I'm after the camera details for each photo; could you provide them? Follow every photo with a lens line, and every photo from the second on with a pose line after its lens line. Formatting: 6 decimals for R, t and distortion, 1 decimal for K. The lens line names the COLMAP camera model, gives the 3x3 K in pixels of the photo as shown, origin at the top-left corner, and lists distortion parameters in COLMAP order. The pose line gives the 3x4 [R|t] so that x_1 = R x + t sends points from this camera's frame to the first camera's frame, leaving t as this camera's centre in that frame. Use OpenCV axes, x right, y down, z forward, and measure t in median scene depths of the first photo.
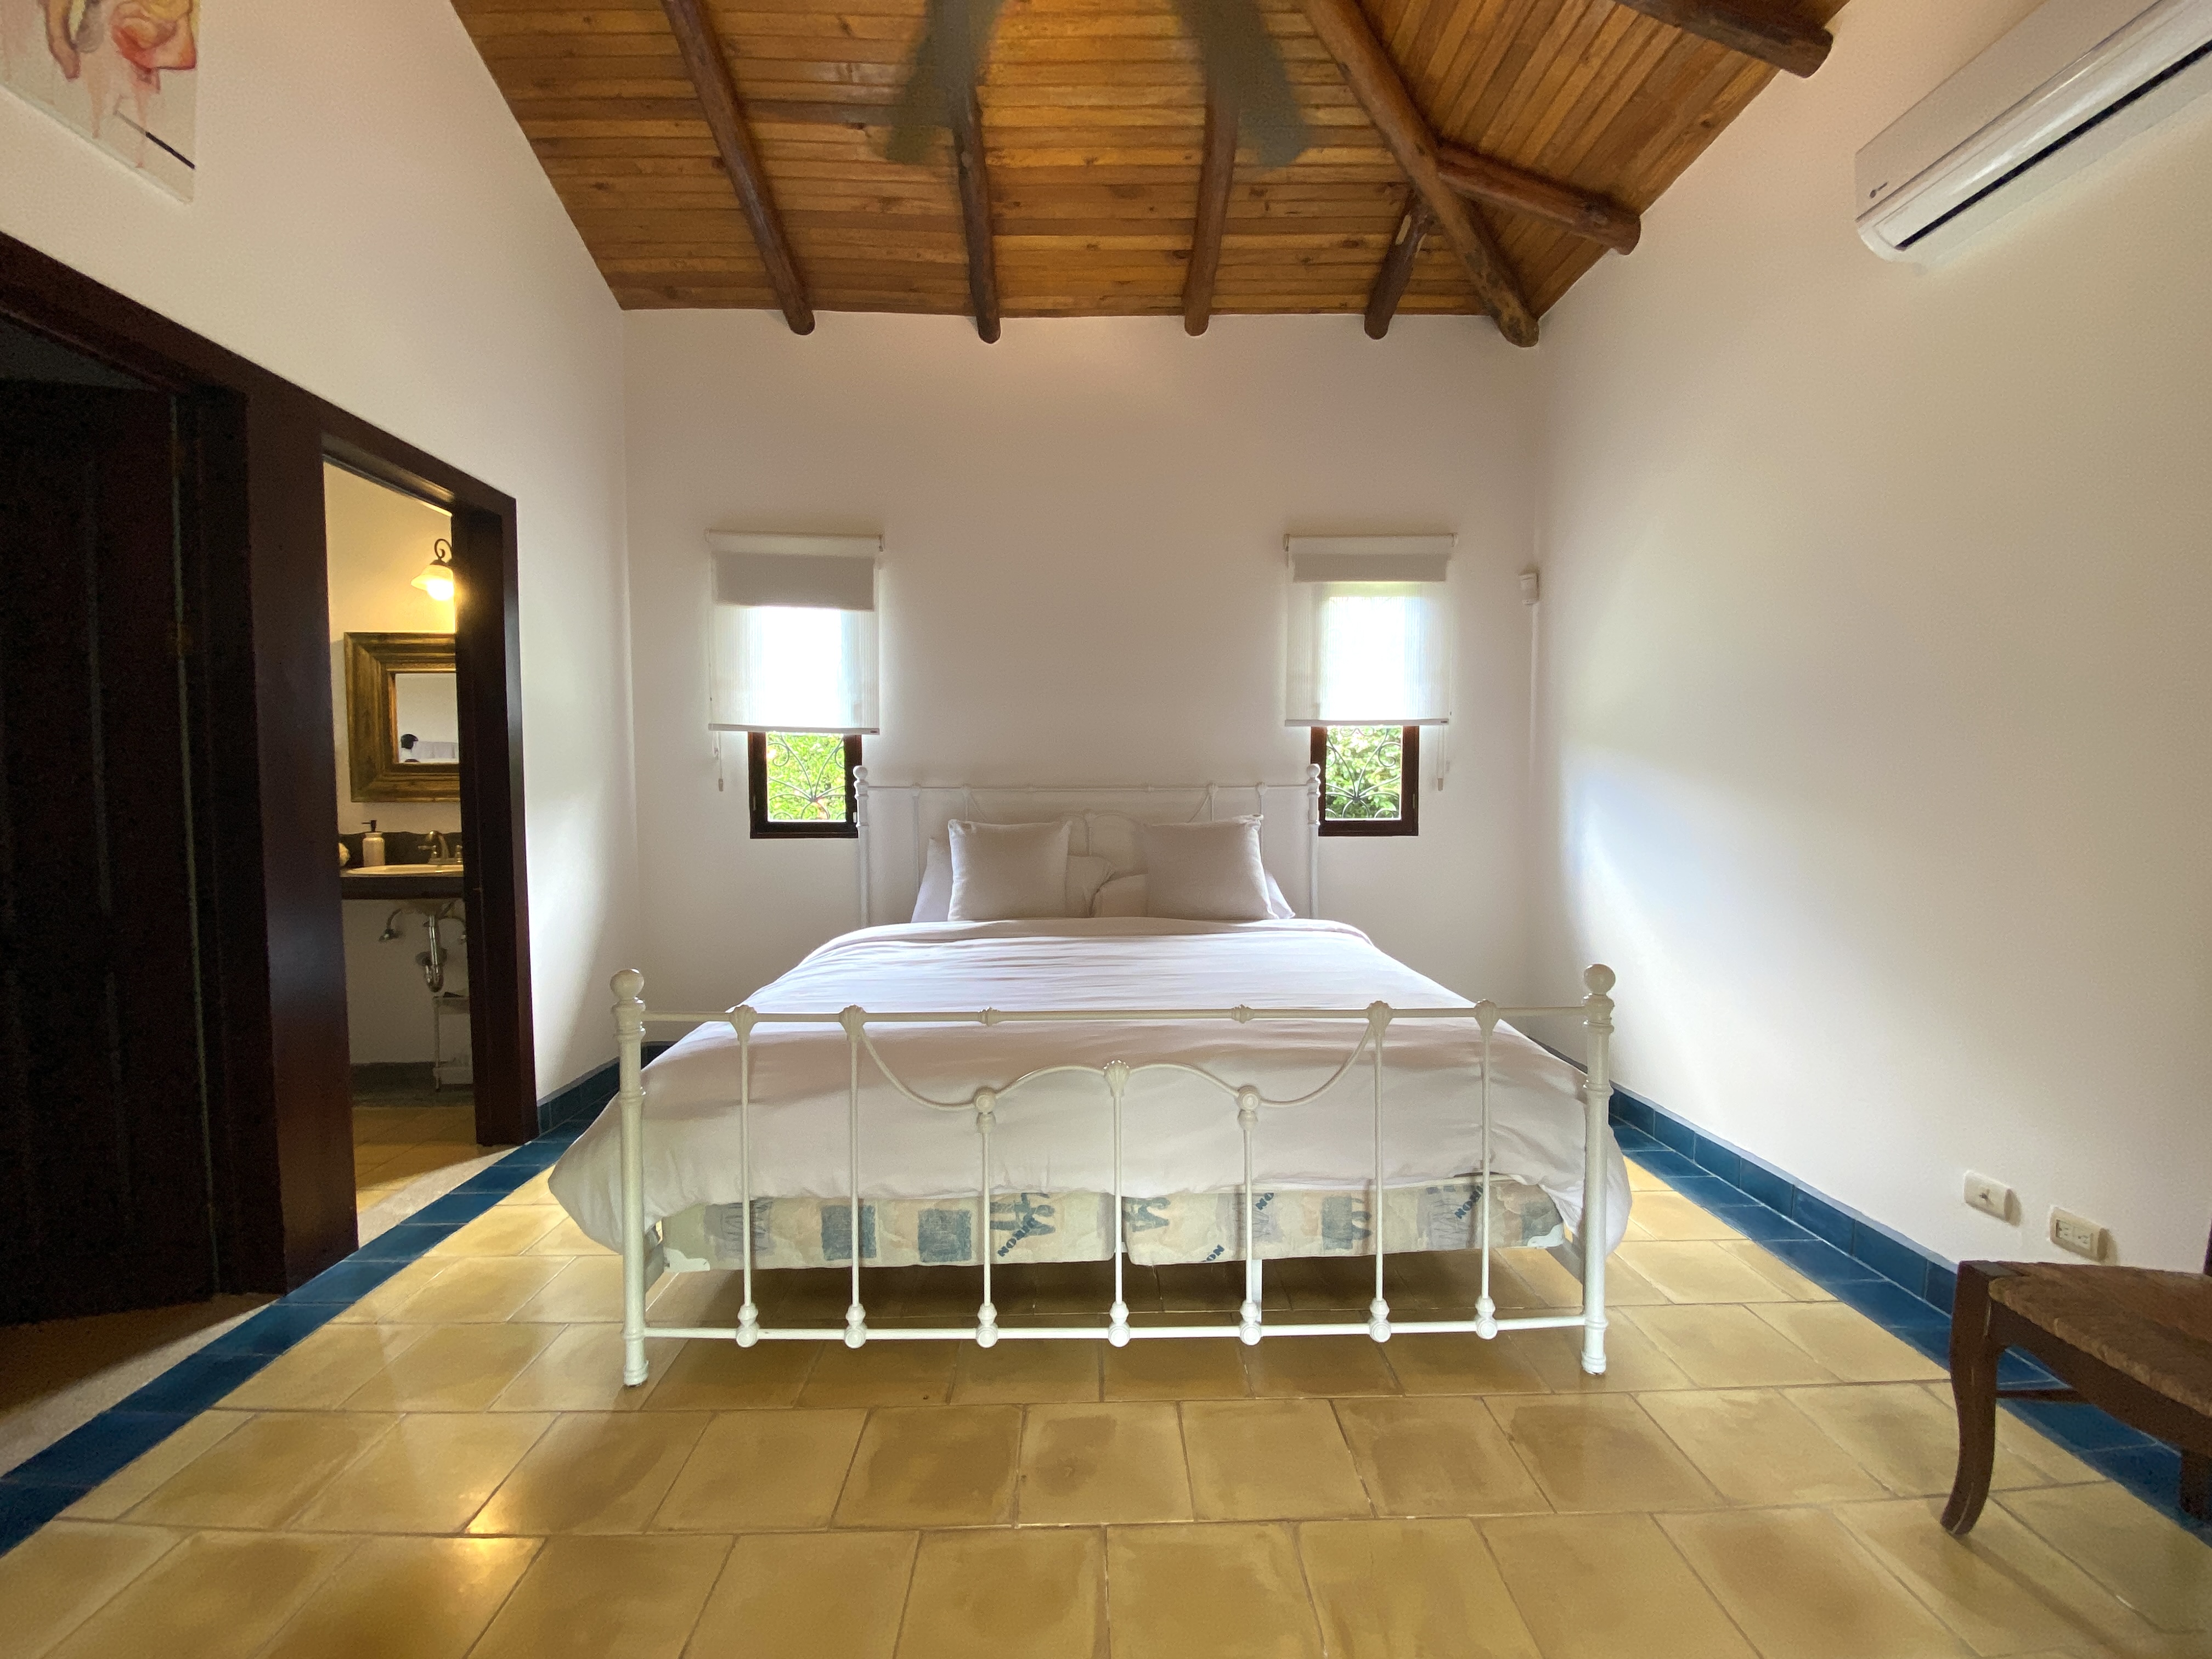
lens RADIAL K [[895.4, 0, 1100.8], [0, 895.4, 837.5], [0, 0, 1]] dist [0.025221, -0.023017]
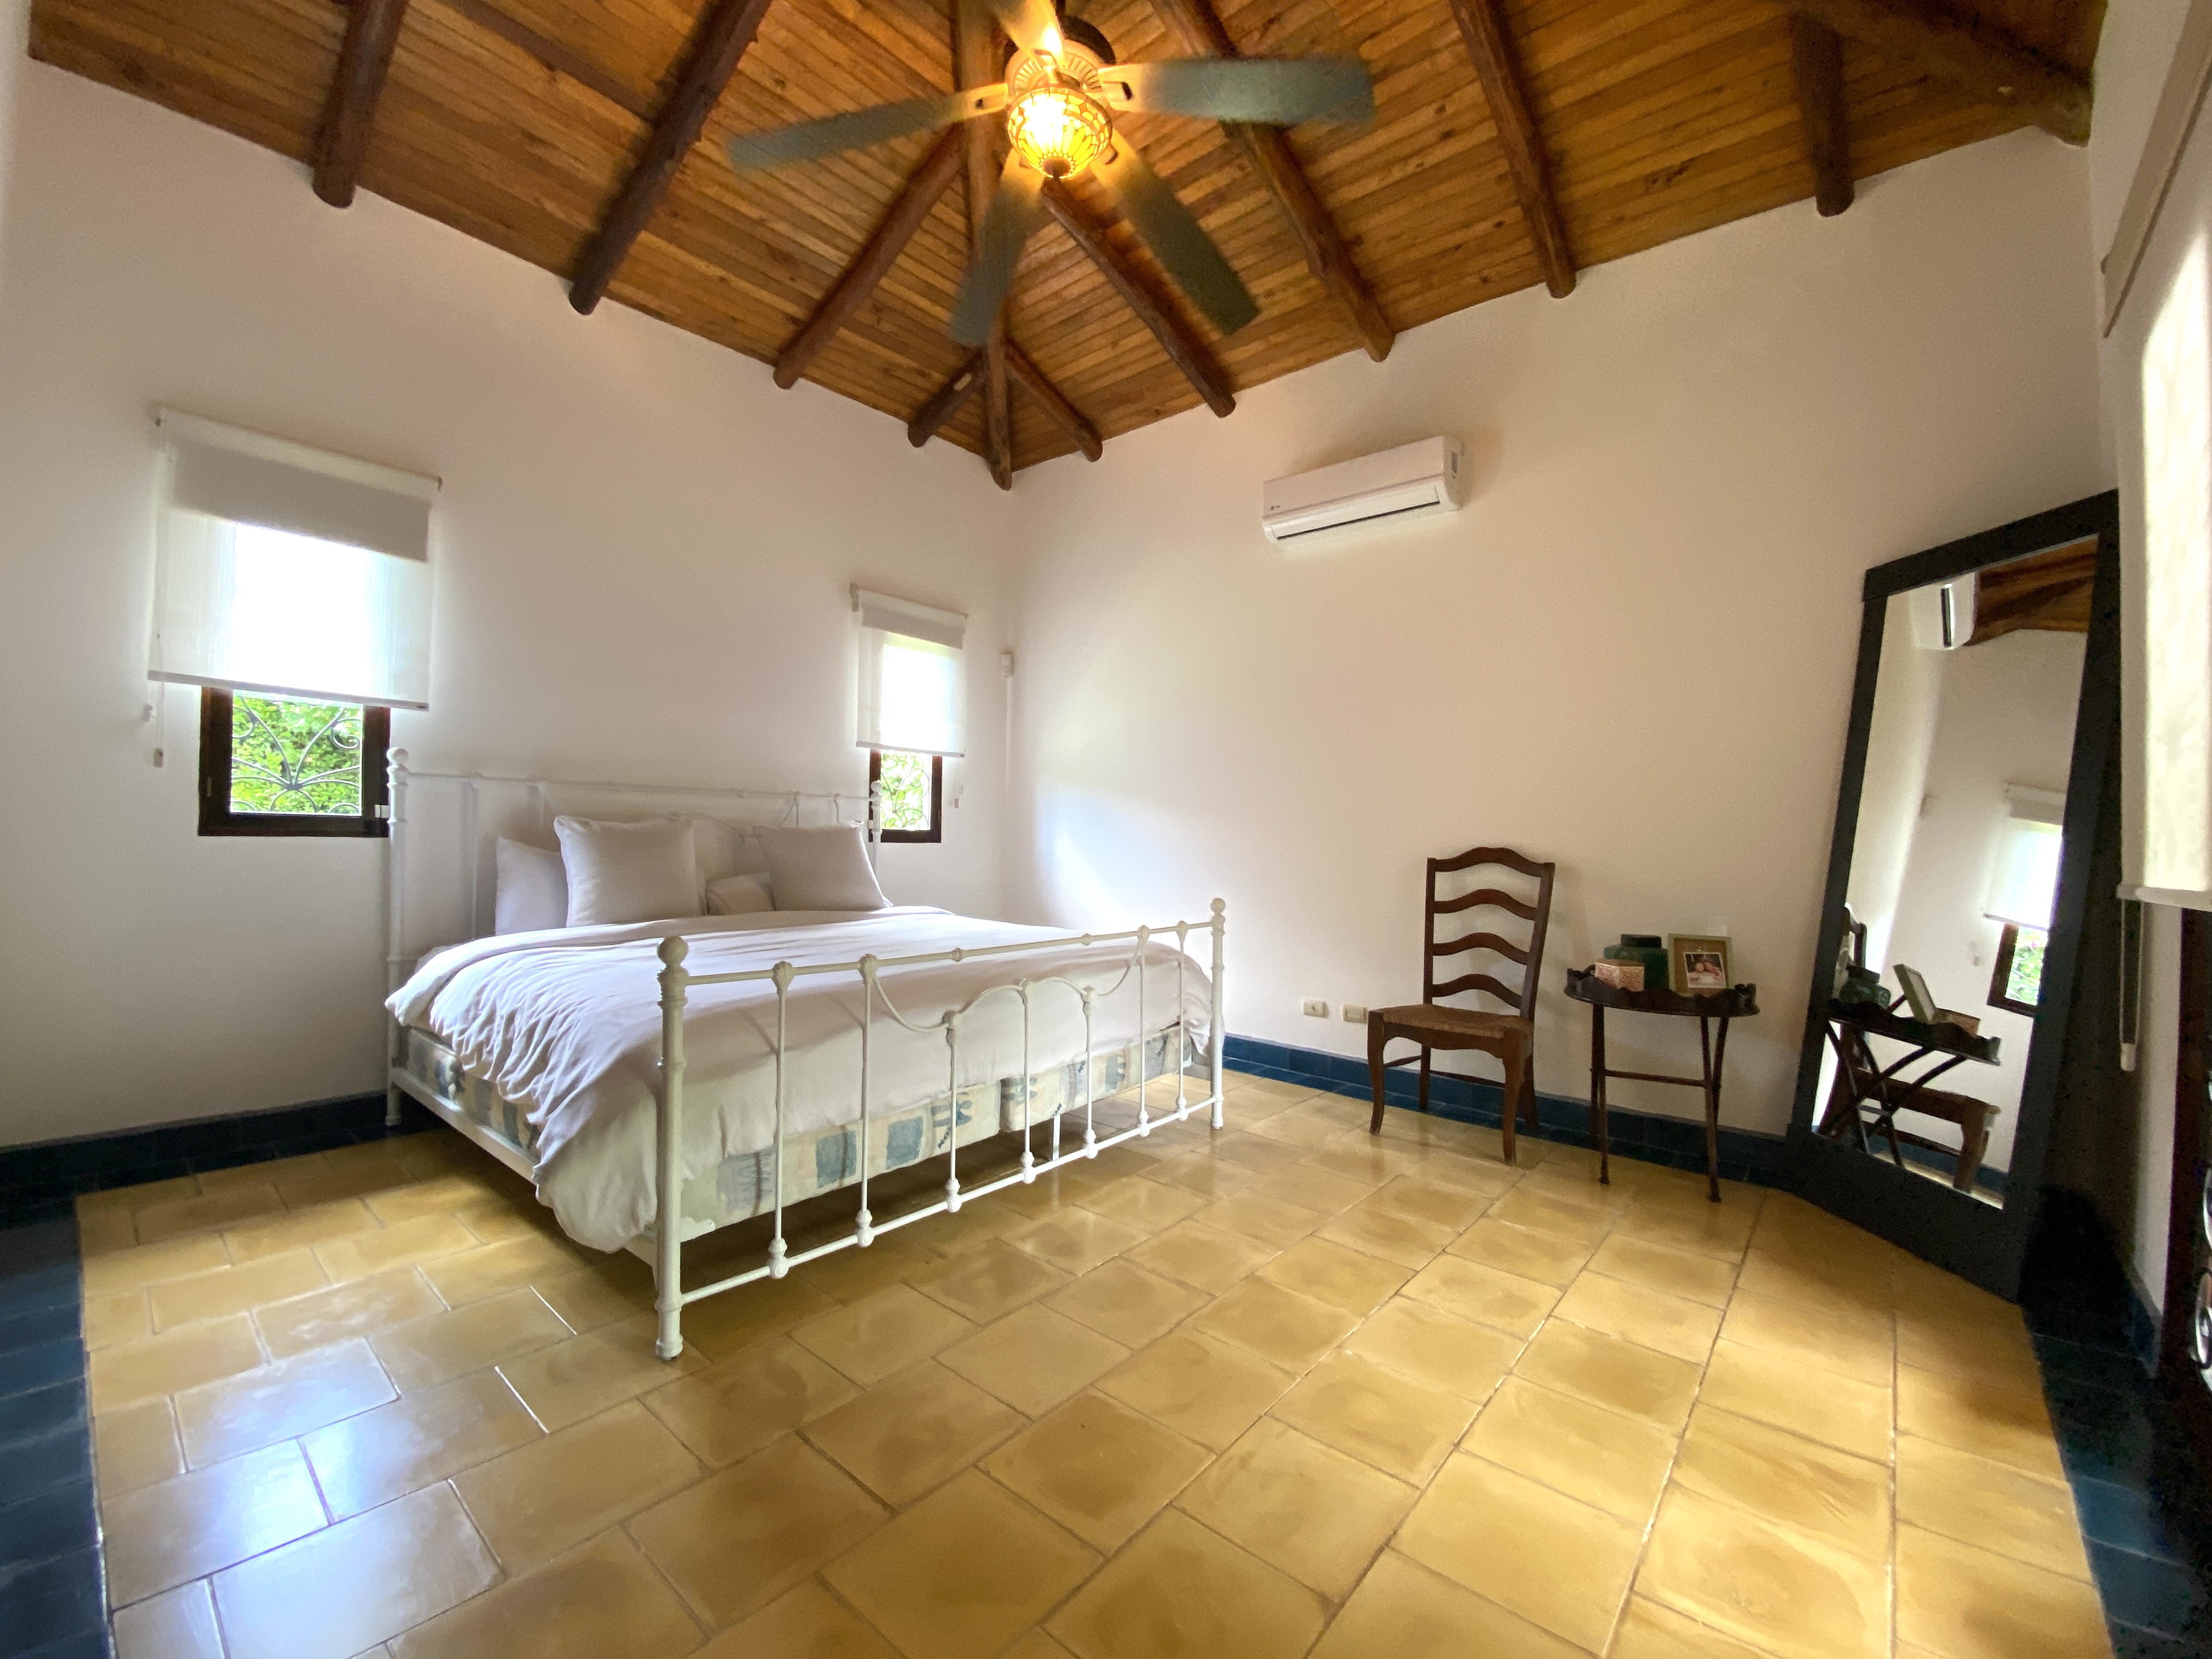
lens RADIAL K [[895.4, 0, 1100.8], [0, 895.4, 837.5], [0, 0, 1]] dist [0.025221, -0.023017]
pose [[0.668545, 0.015745, 0.743505, -0.527868], [0.012751, 0.999386, -0.032629, 0.042269], [-0.743563, 0.031294, 0.667933, -0.015774]]
